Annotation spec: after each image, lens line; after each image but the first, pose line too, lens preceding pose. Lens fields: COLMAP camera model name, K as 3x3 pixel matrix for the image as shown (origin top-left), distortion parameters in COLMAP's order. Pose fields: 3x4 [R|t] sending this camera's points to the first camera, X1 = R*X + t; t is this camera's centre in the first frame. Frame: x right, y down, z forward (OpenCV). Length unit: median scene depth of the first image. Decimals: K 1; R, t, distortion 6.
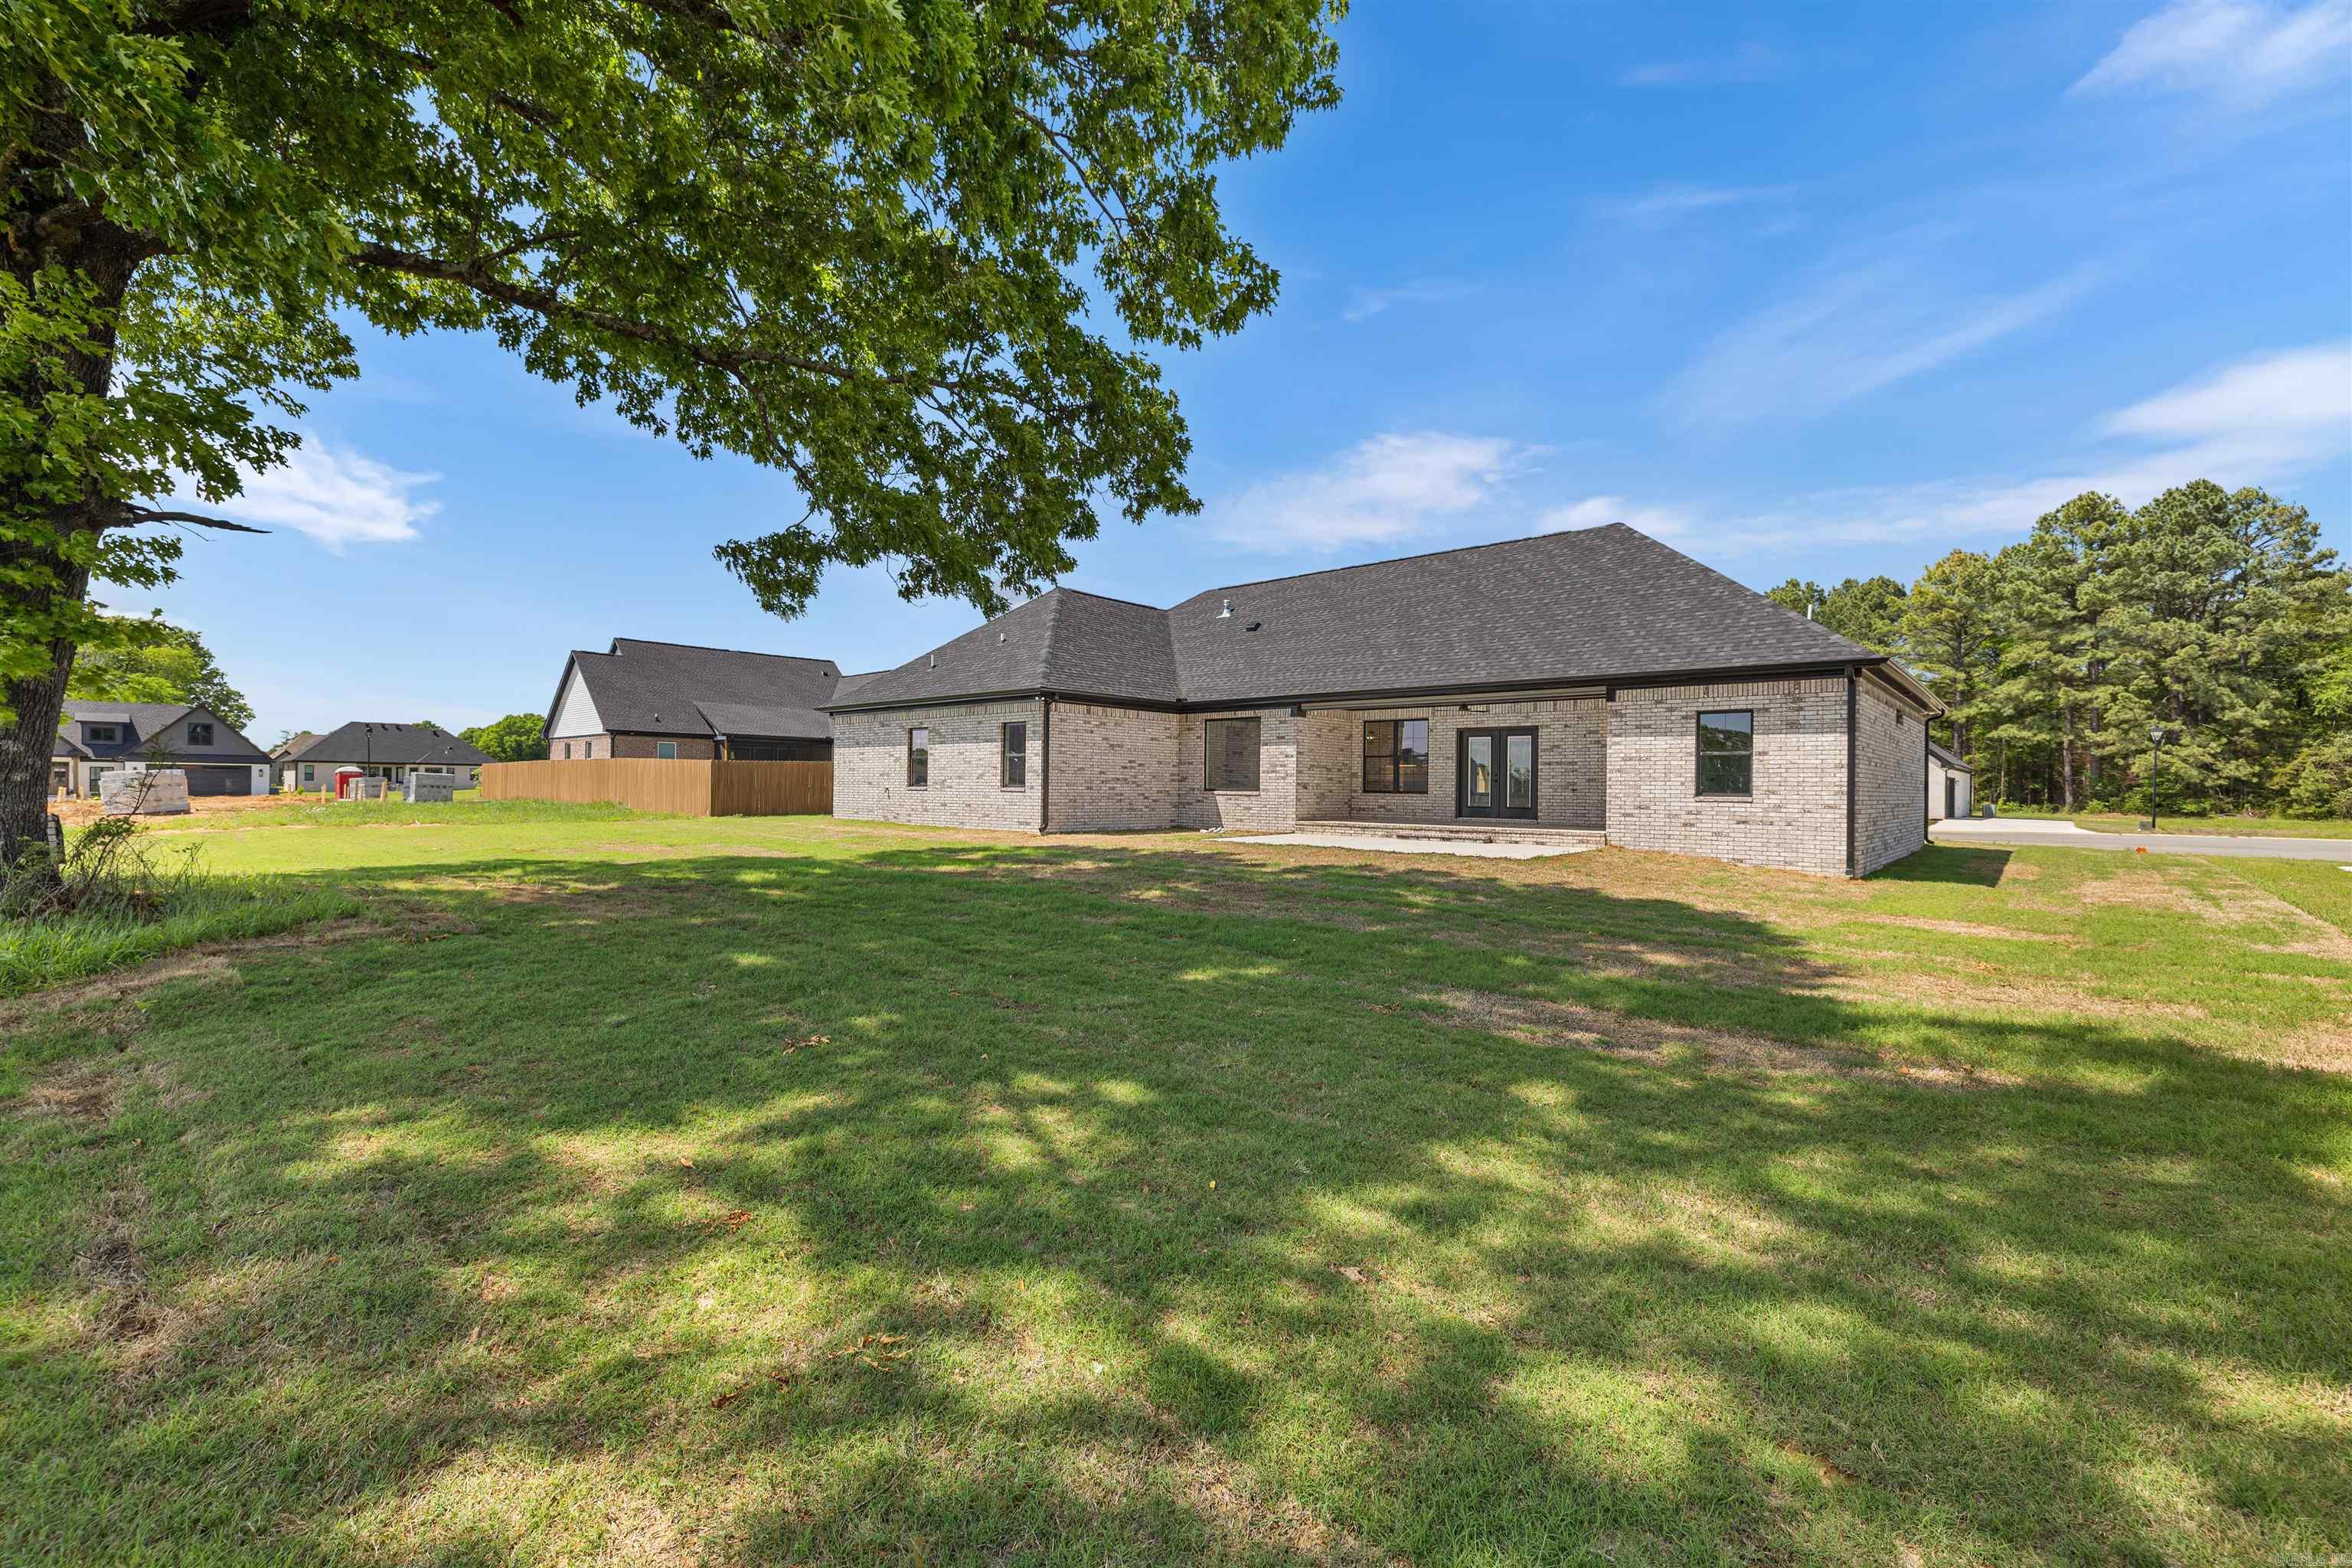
lens RADIAL K [[995.8, 0, 1179.7], [0, 995.8, 788.5], [0, 0, 1]] dist [0.000039, -0.000005]
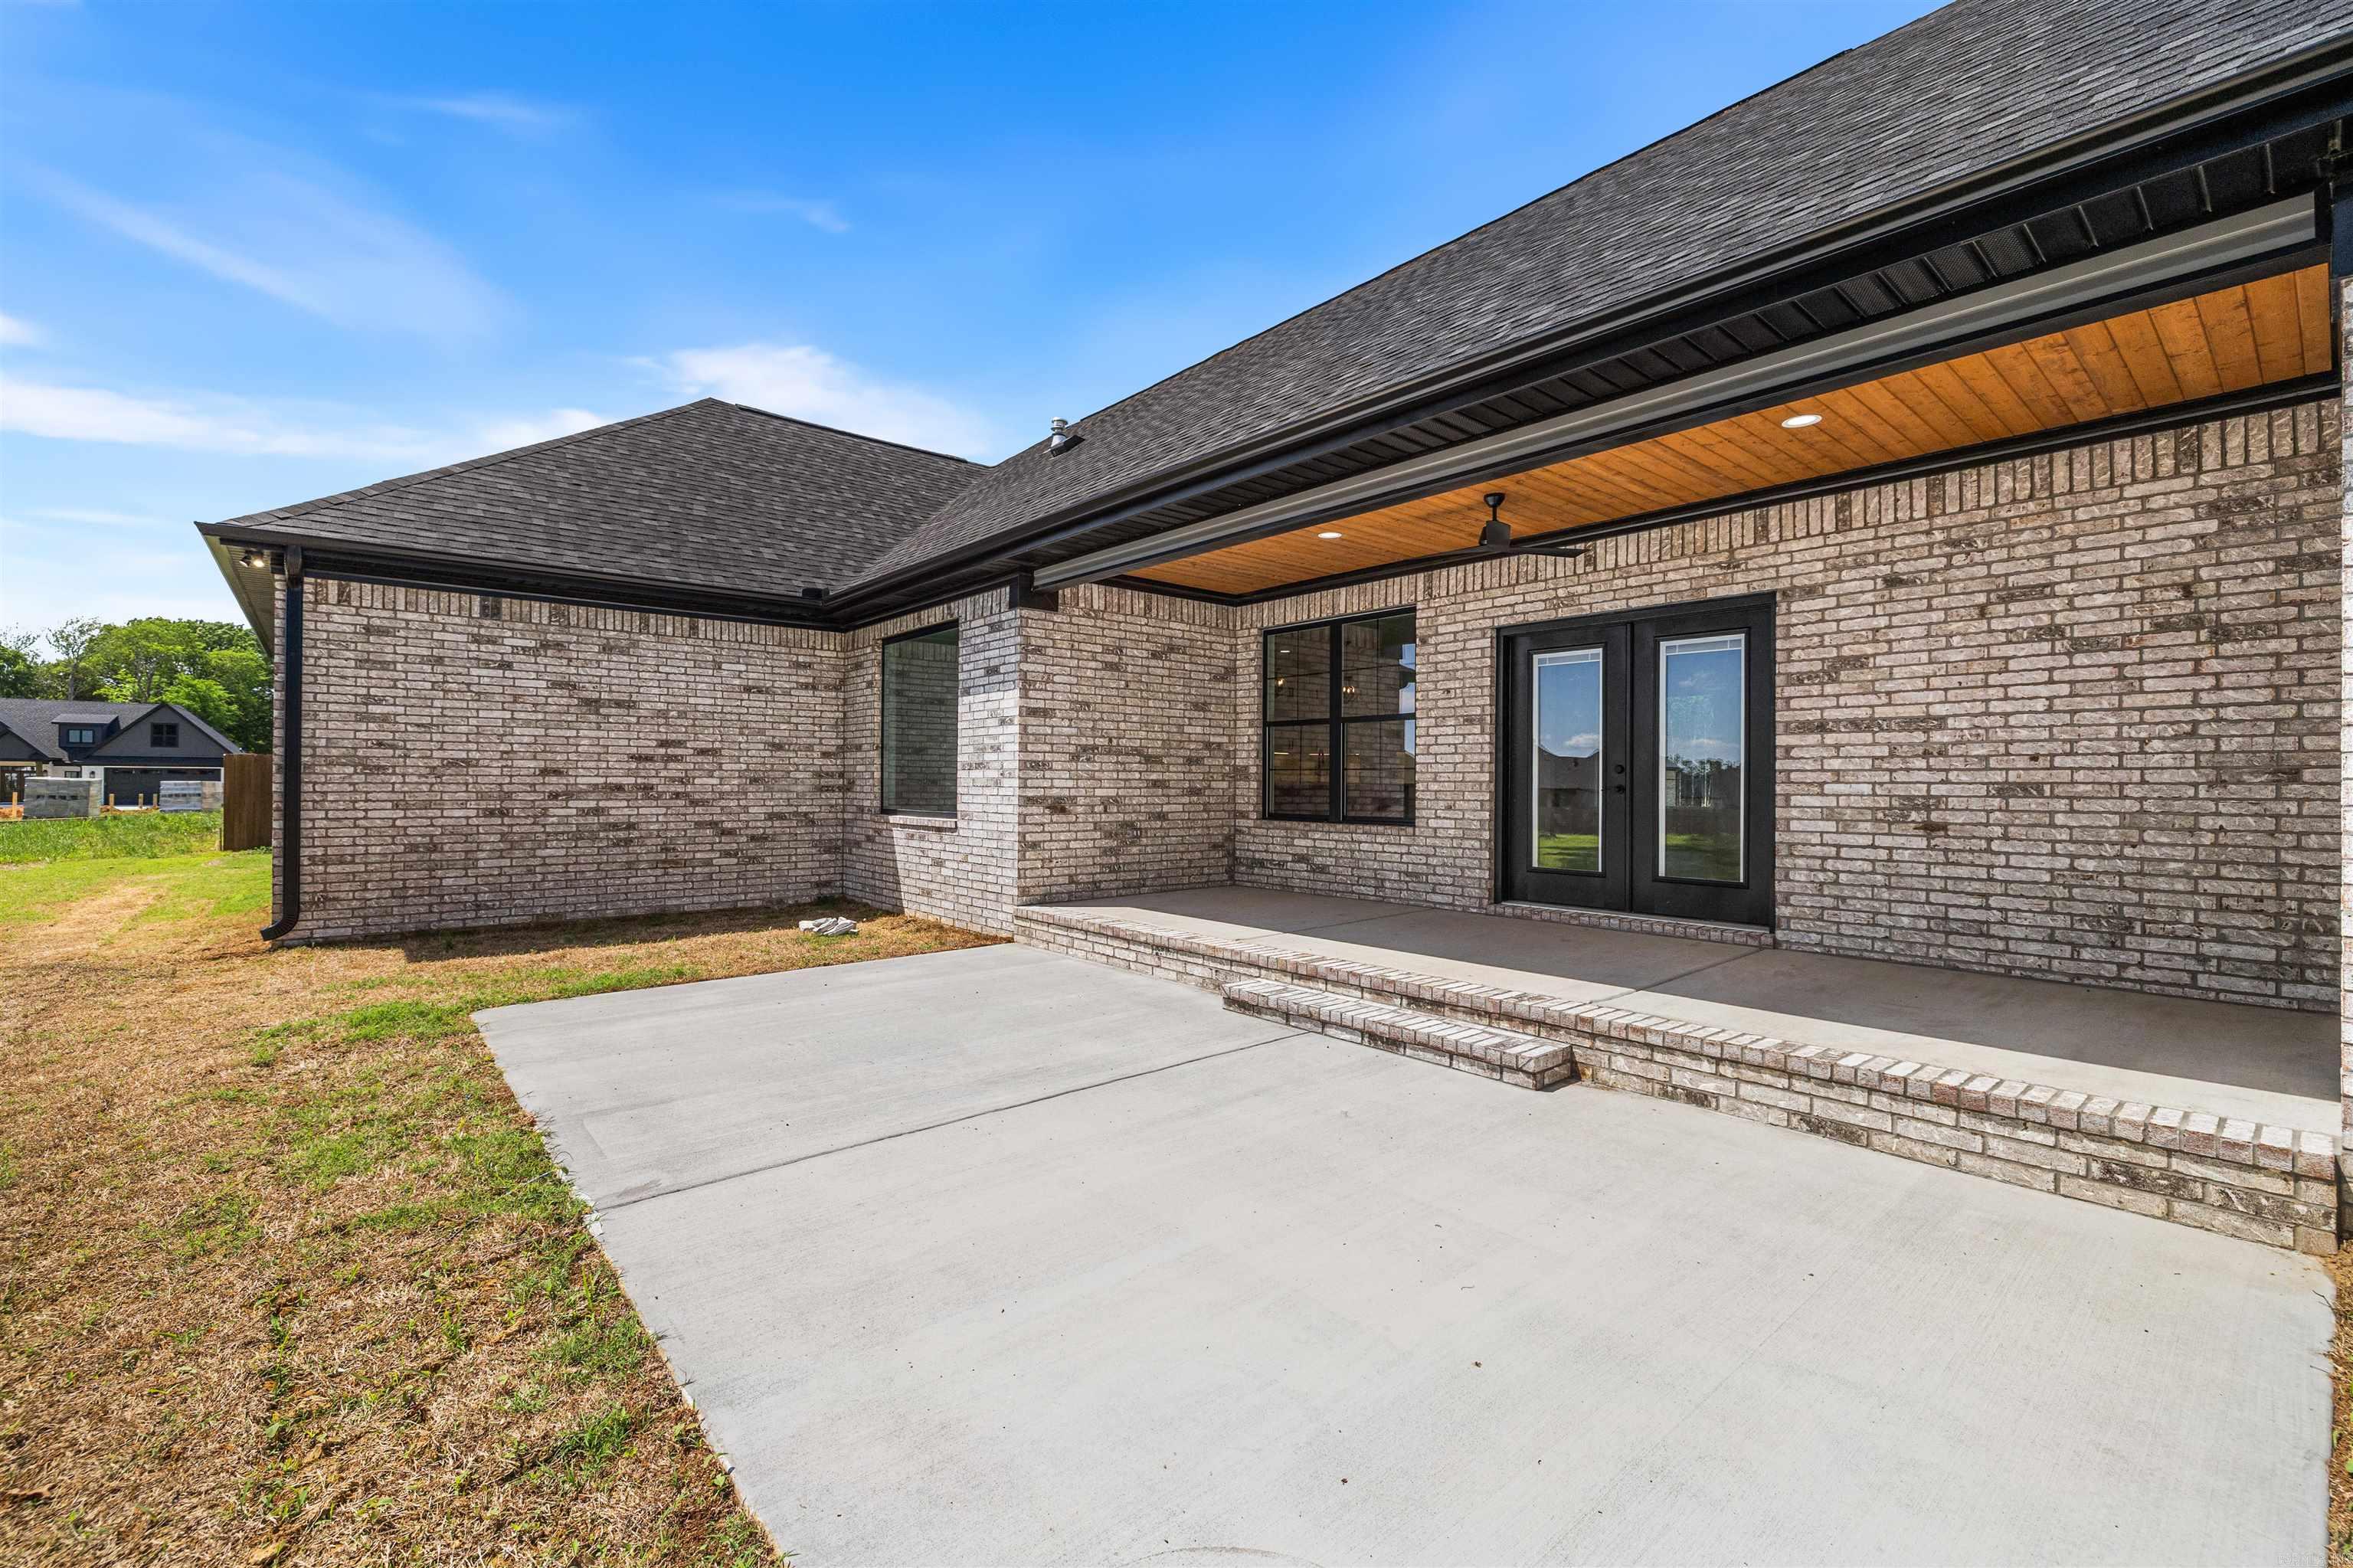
lens RADIAL K [[996.3, 0, 1171.4], [0, 996.3, 780.0], [0, 0, 1]] dist [0.000039, -0.000005]
pose [[0.990366, -0.005987, -0.138345, 0.215407], [0.005266, 0.999971, -0.005574, -0.009371], [0.138375, 0.004791, 0.990368, 0.654038]]
